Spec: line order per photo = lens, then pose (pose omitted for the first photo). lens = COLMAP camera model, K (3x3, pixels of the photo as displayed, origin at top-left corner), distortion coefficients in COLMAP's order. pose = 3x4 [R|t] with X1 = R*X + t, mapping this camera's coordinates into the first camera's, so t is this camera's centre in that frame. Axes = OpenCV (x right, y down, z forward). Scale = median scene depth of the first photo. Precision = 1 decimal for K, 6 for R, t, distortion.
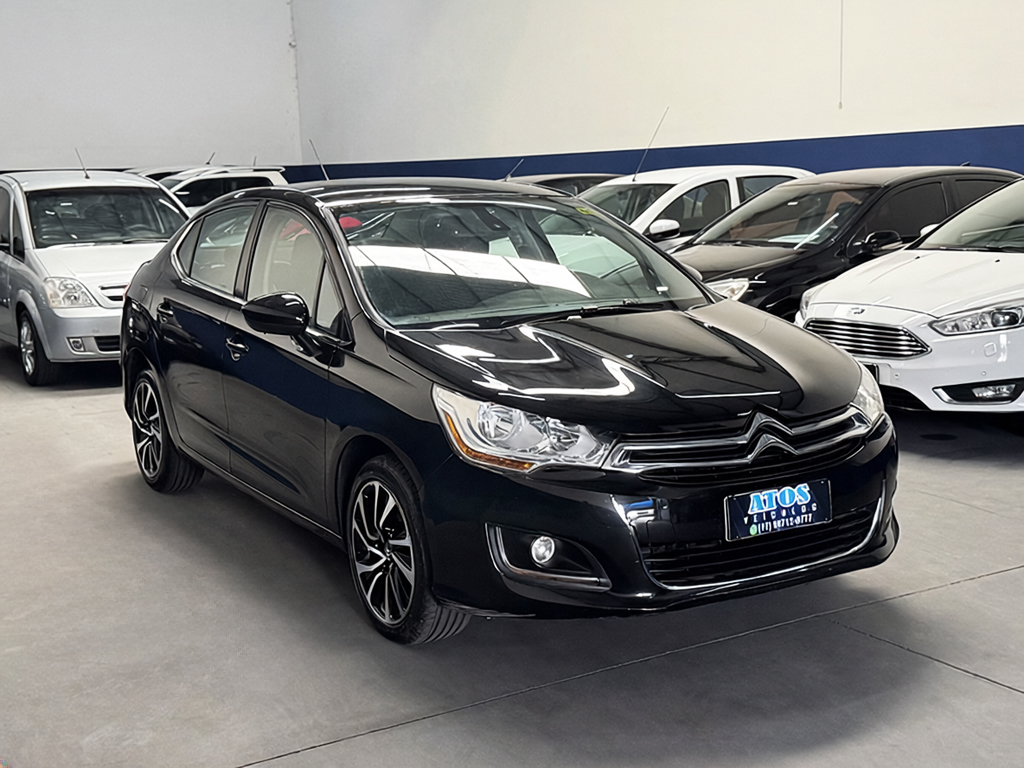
lens RADIAL K [[1430.8, 0, 512.0], [0, 1430.8, 384.0], [0, 0, 1]] dist [0.176011, 0.010095]
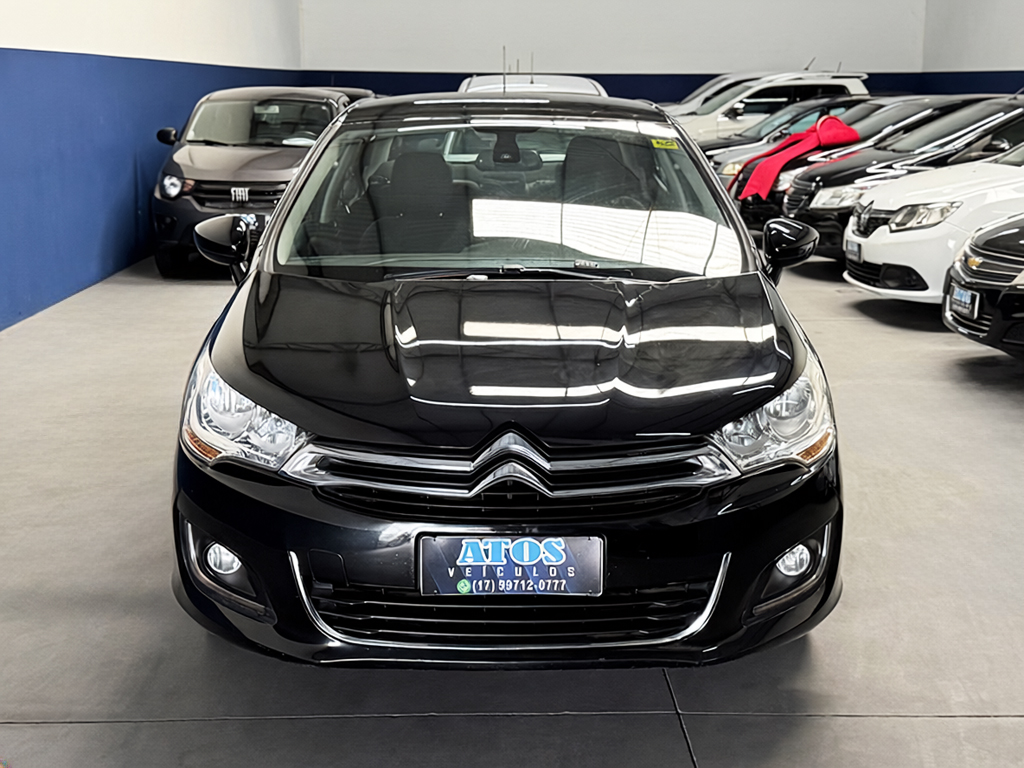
lens RADIAL K [[1430.8, 0, 512.0], [0, 1430.8, 384.0], [0, 0, 1]] dist [0.176011, 0.010095]
pose [[0.861460, 0.142049, -0.487554, 0.528119], [-0.110620, 0.989517, 0.092840, -0.073602], [0.495631, -0.026045, 0.868143, 0.359519]]
